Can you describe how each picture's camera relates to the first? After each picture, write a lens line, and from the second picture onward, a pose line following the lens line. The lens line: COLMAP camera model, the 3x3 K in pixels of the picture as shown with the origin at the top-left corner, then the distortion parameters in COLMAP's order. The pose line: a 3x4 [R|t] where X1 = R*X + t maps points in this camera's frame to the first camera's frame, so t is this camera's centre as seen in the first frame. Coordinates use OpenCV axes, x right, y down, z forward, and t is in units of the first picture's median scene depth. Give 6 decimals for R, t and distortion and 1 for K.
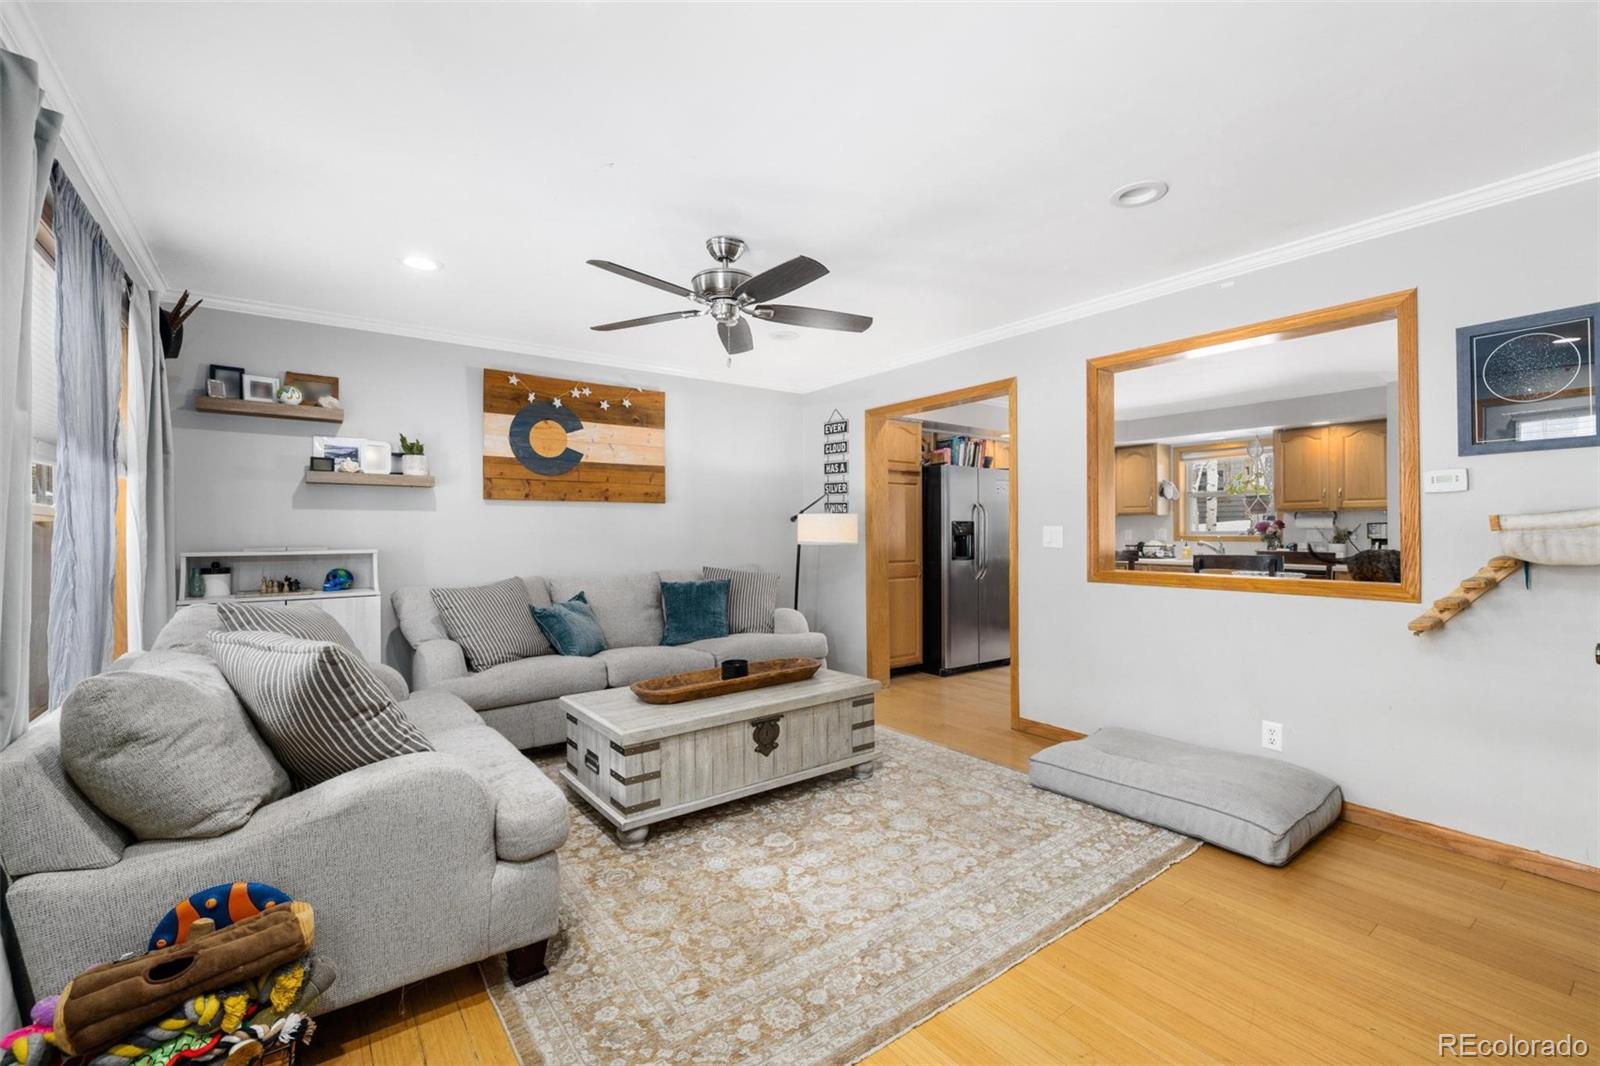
lens RADIAL K [[681.5, 0, 807.3], [0, 681.5, 534.9], [0, 0, 1]] dist [-0.000678, 0.000149]
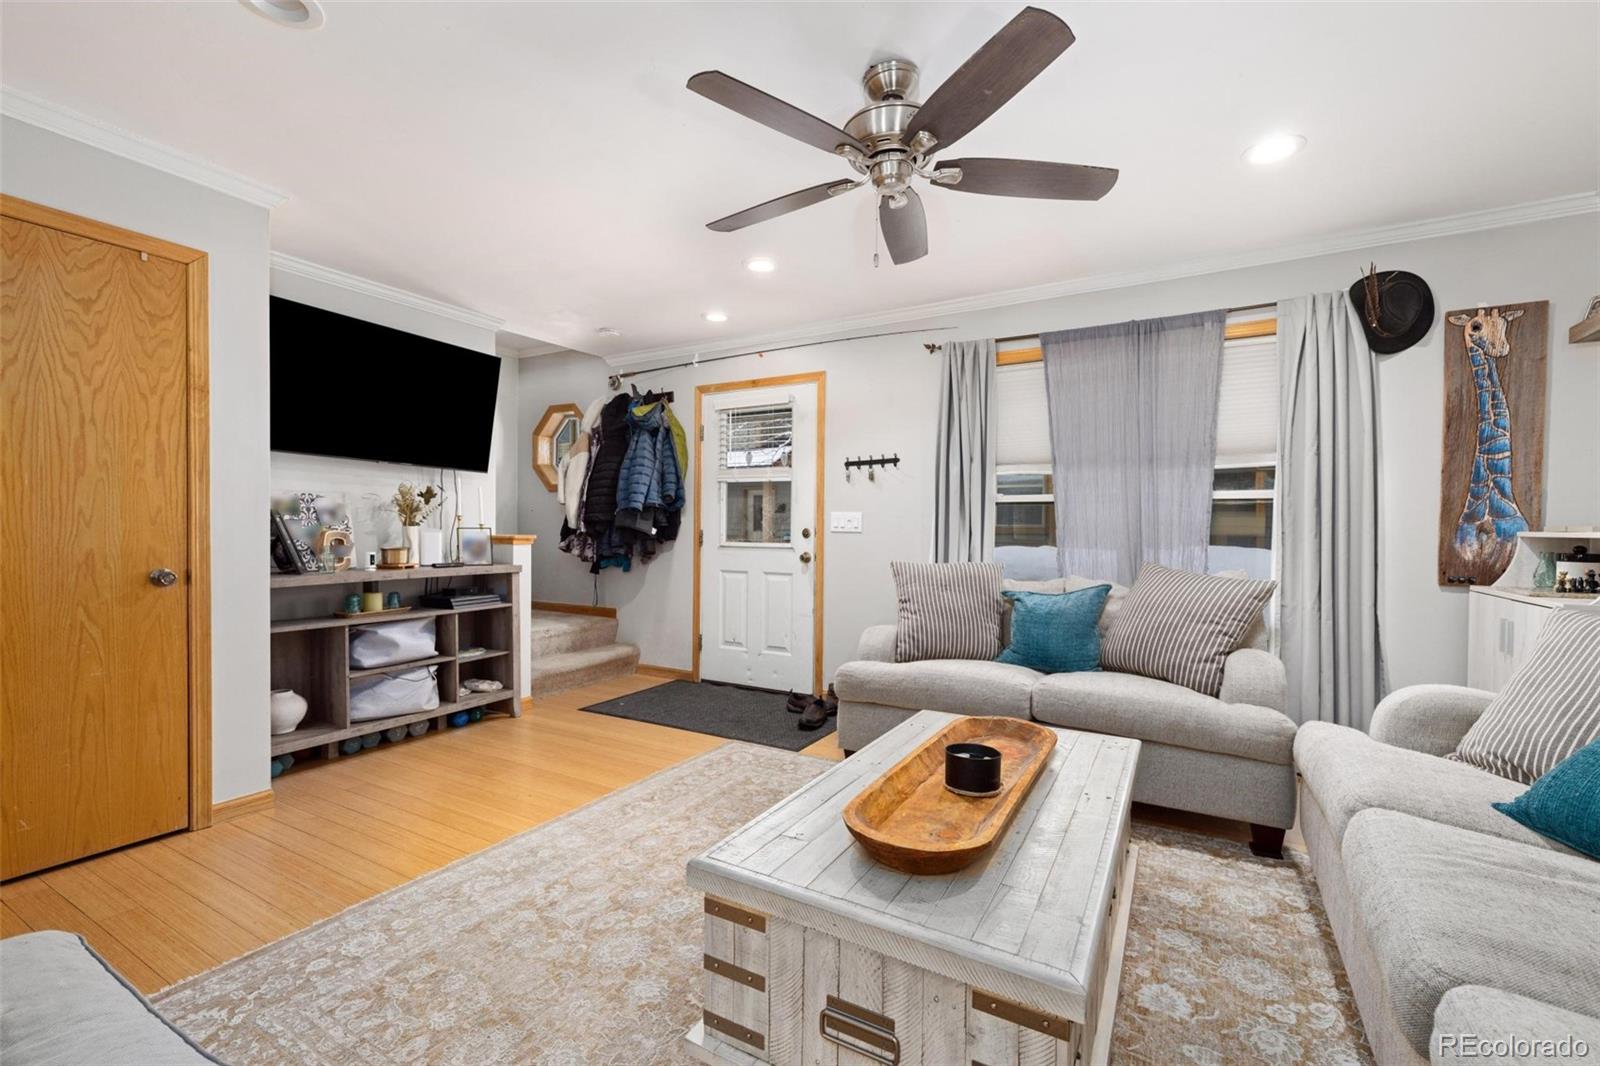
lens RADIAL K [[681.5, 0, 807.3], [0, 681.5, 534.9], [0, 0, 1]] dist [-0.000678, 0.000149]
pose [[-0.918841, 0.001836, -0.394624, 0.181235], [-0.002548, 0.999941, 0.010584, 0.021264], [0.394620, 0.010731, -0.918782, 1.255987]]
